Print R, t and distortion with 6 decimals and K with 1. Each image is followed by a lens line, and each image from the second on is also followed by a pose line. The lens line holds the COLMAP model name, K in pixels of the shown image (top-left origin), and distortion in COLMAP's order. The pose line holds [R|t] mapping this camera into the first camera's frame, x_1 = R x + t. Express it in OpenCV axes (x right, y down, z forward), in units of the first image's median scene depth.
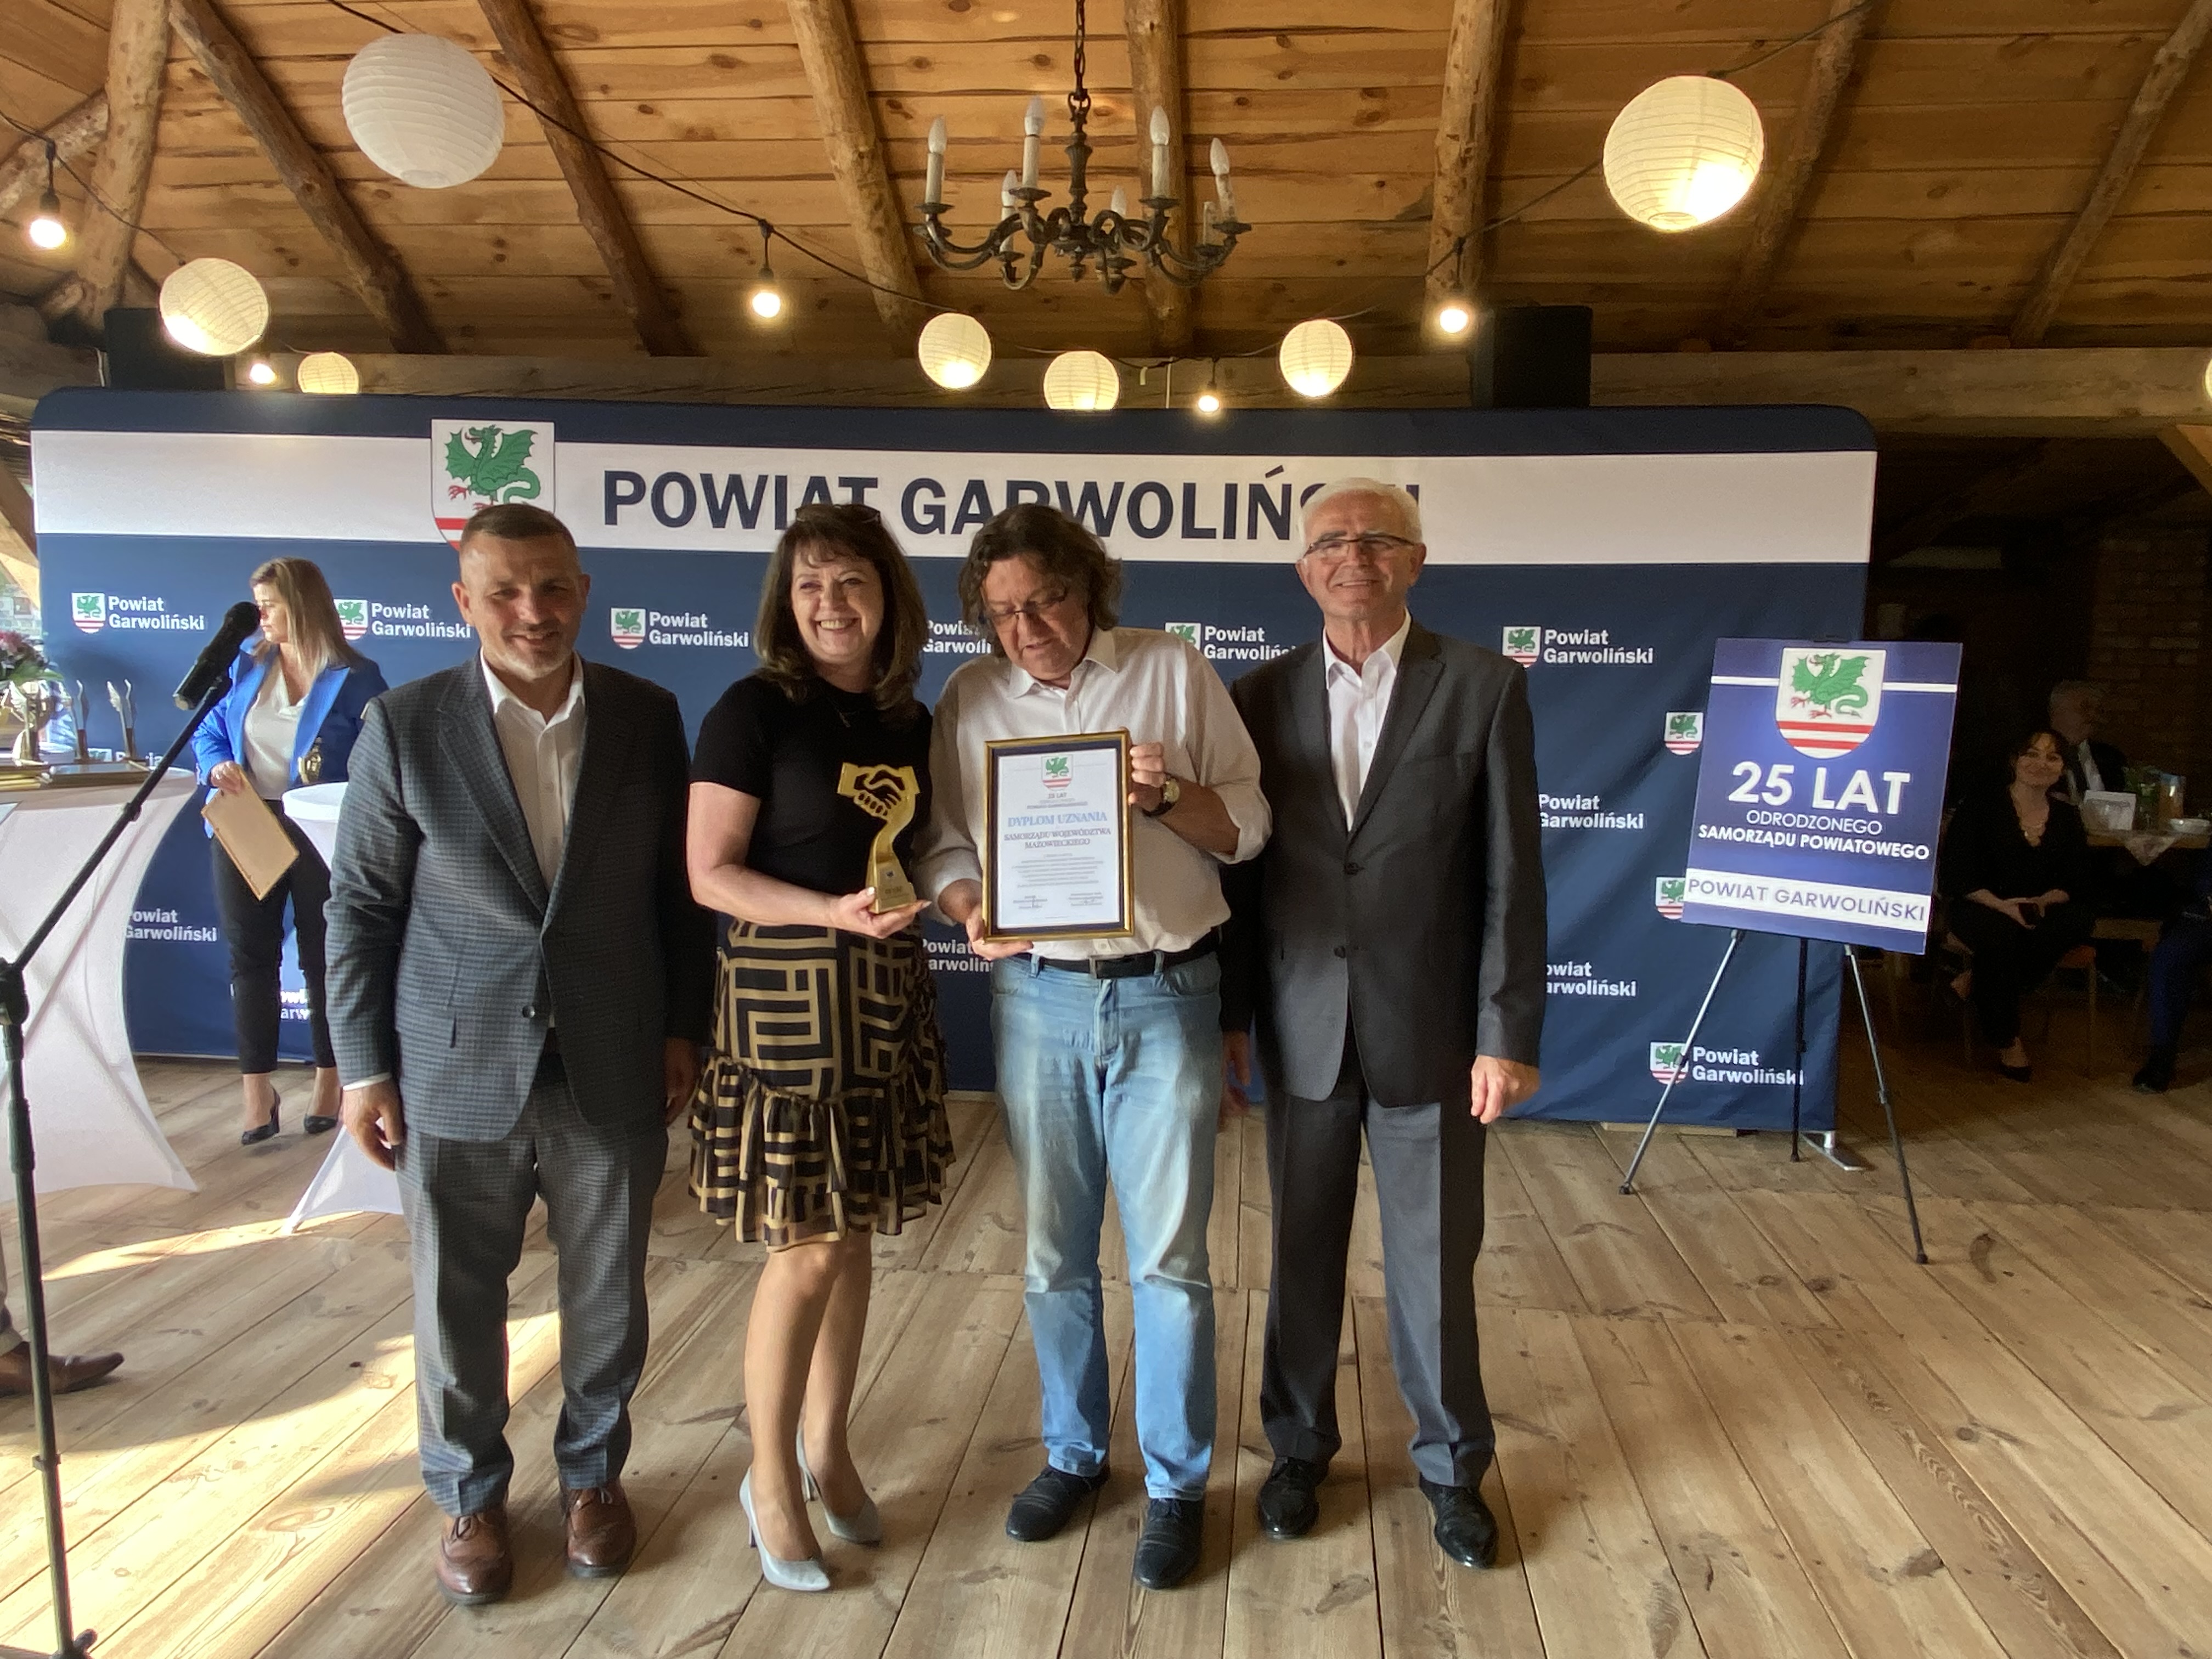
lens RADIAL K [[1549.3, 0, 1100.9], [0, 1549.3, 814.3], [0, 0, 1]] dist [0.074503, -0.076489]
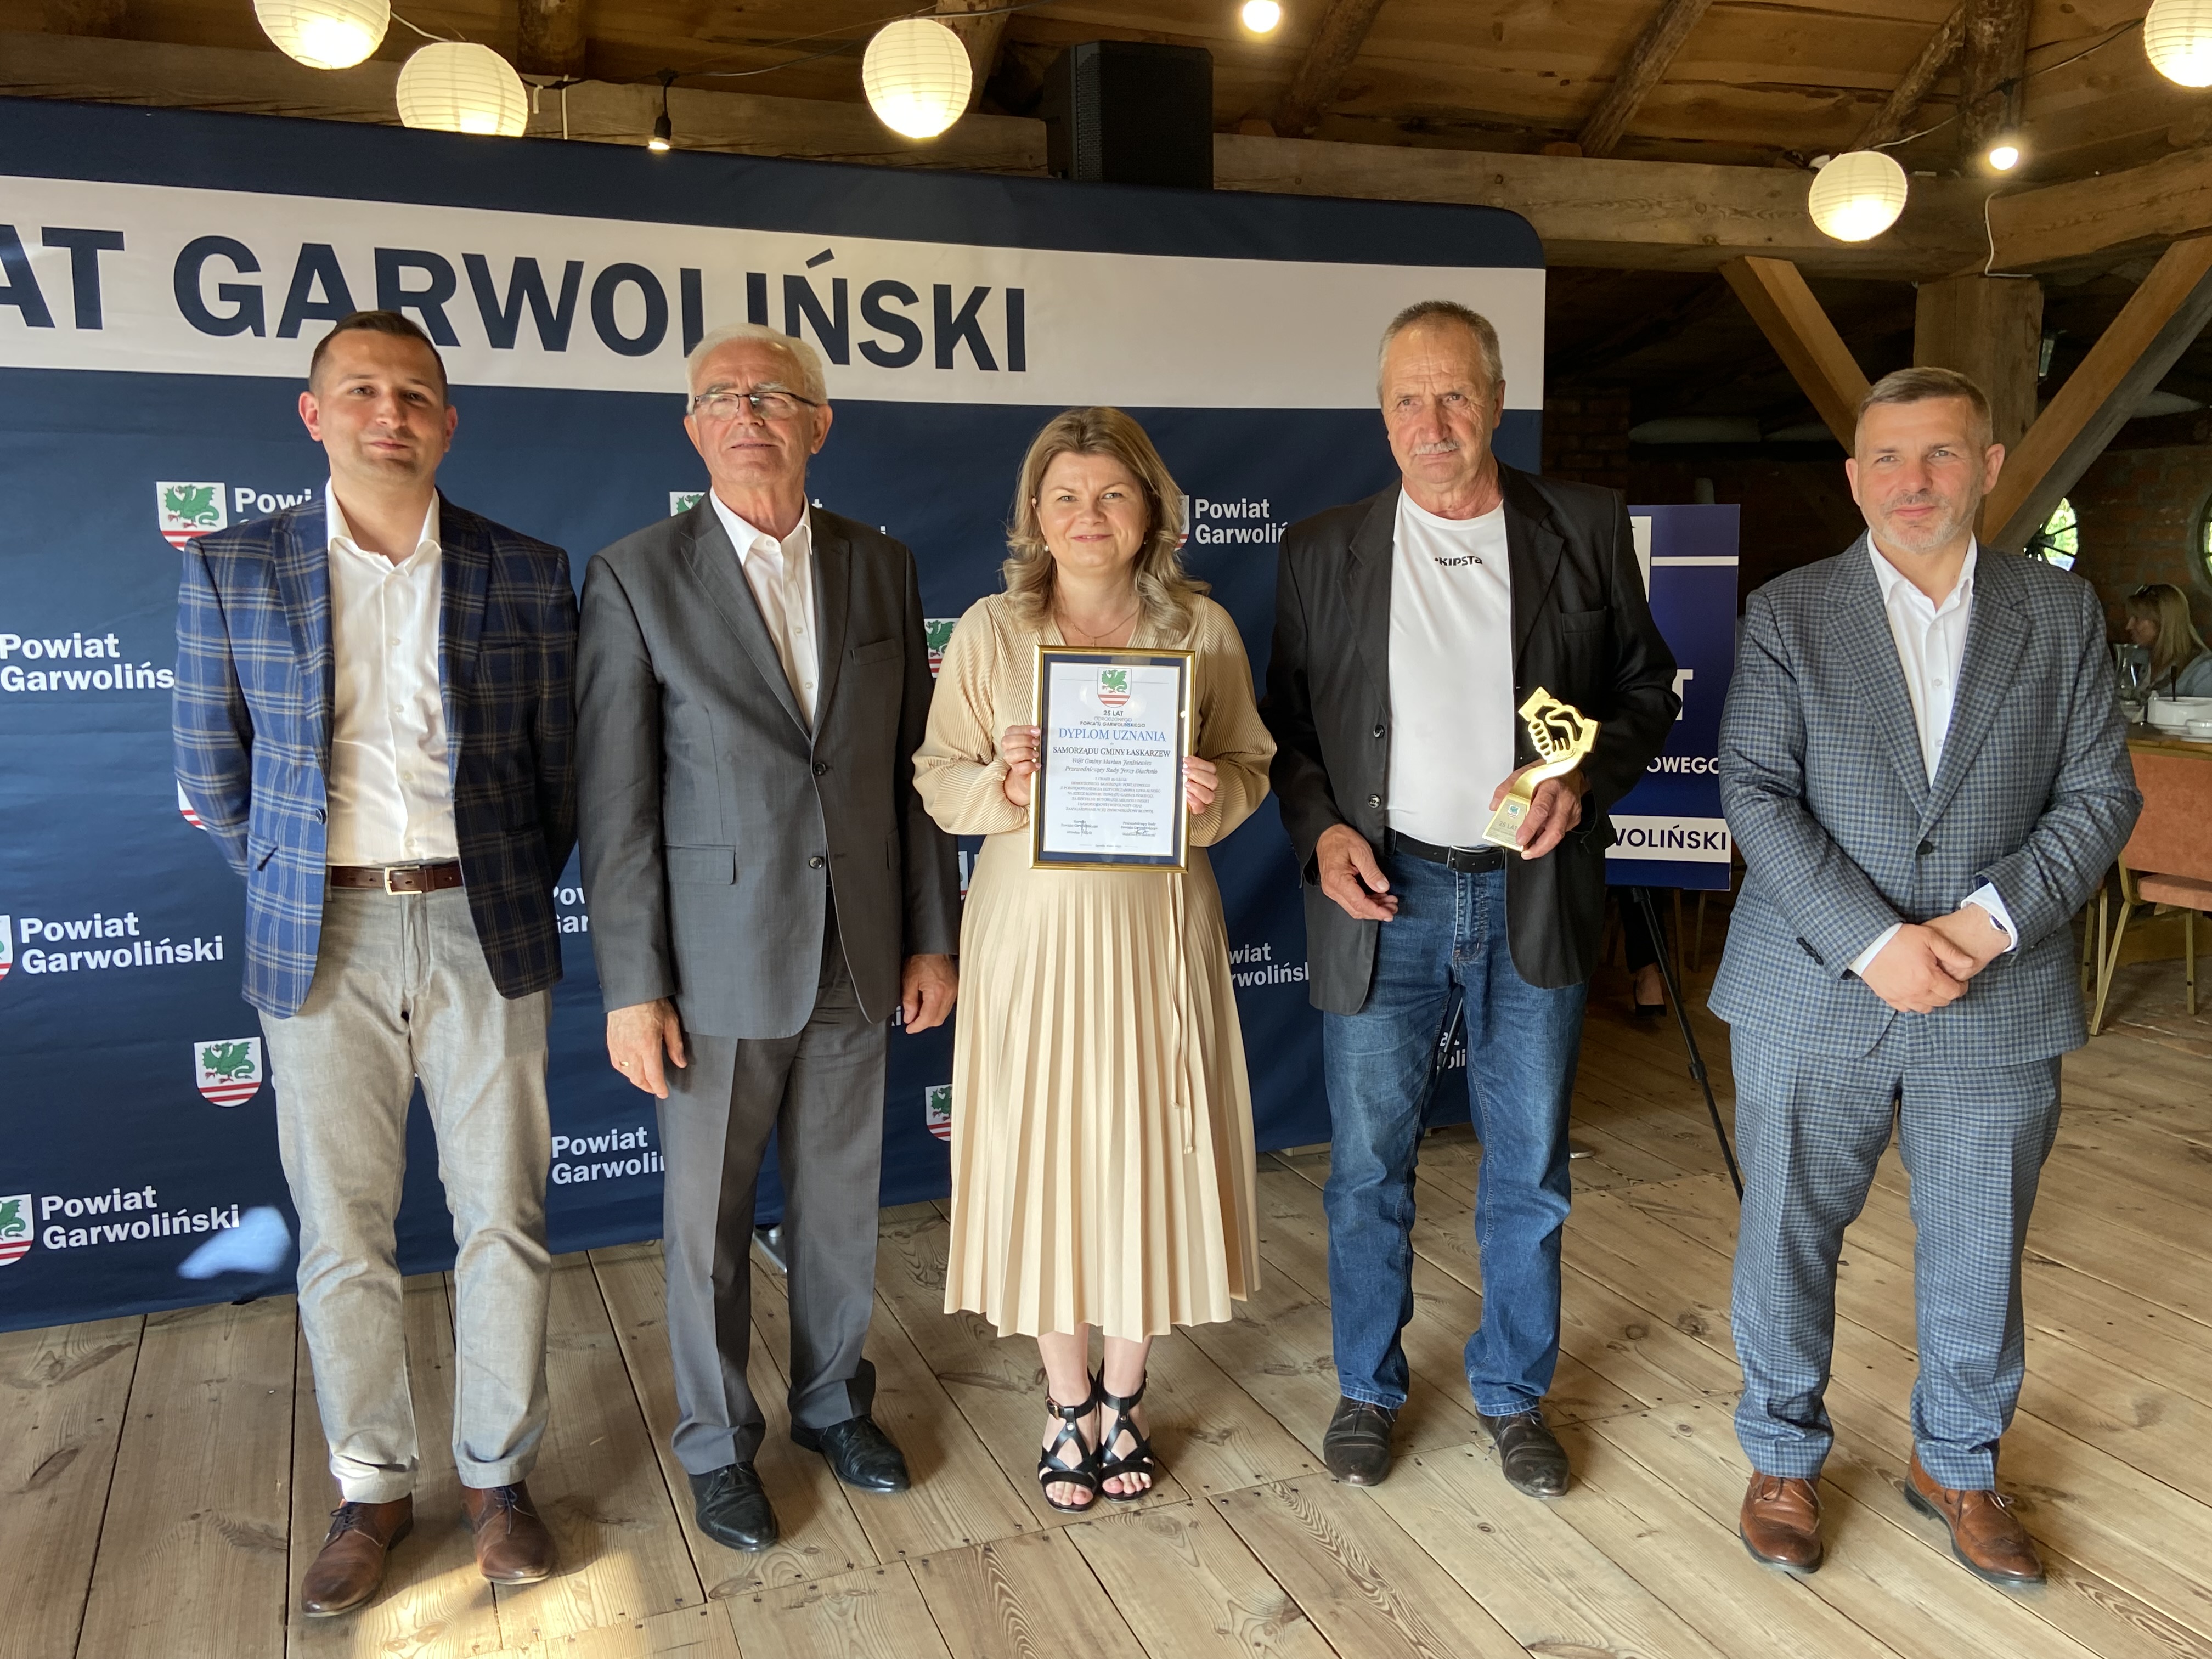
lens RADIAL K [[1885.6, 0, 1116.1], [0, 1885.6, 819.1], [0, 0, 1]] dist [0.111200, -0.140405]
pose [[0.884664, -0.089021, 0.457651, -0.164884], [0.070888, 0.995872, 0.056684, -0.021256], [-0.460808, -0.017704, 0.887323, 0.223810]]
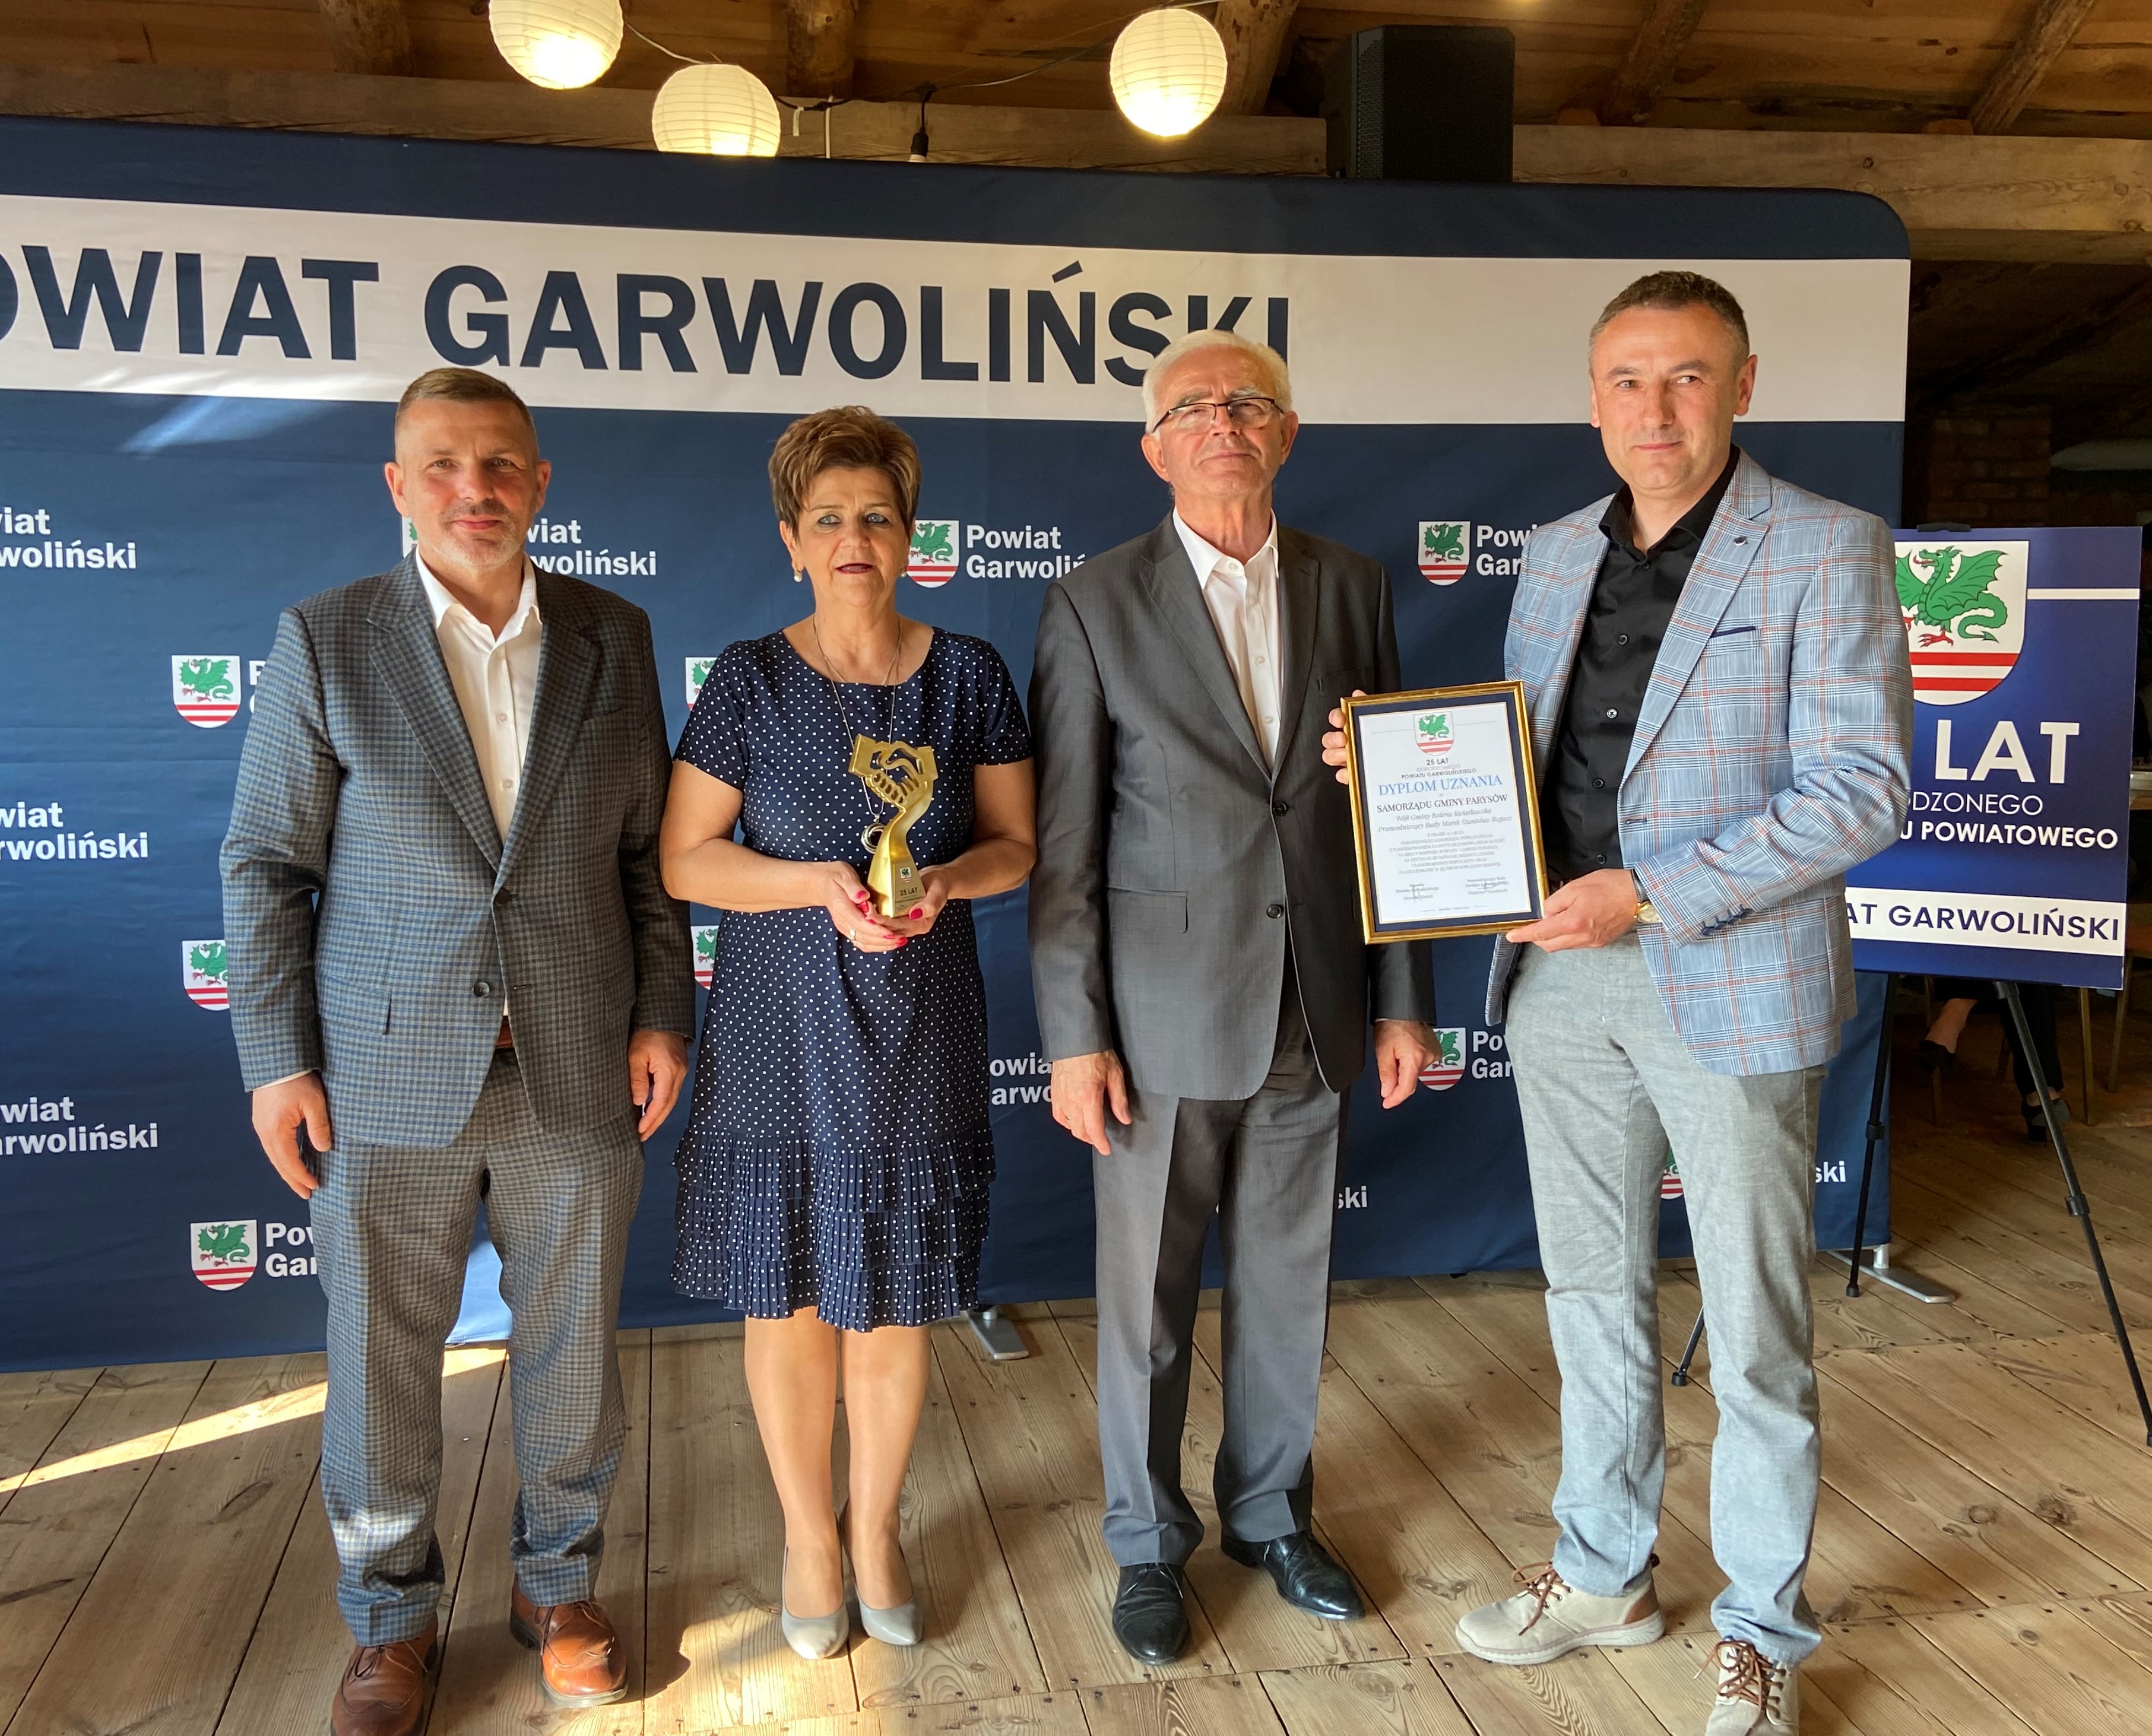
lens RADIAL K [[2023.0, 0, 1051.7], [0, 2023.0, 821.0], [0, 0, 1]] dist [0.065432, 0.000000]
pose [[0.959934, -0.049777, 0.275771, -0.125239], [0.048803, 0.998754, 0.010397, -0.011899], [-0.275945, 0.003478, 0.961167, 0.228697]]
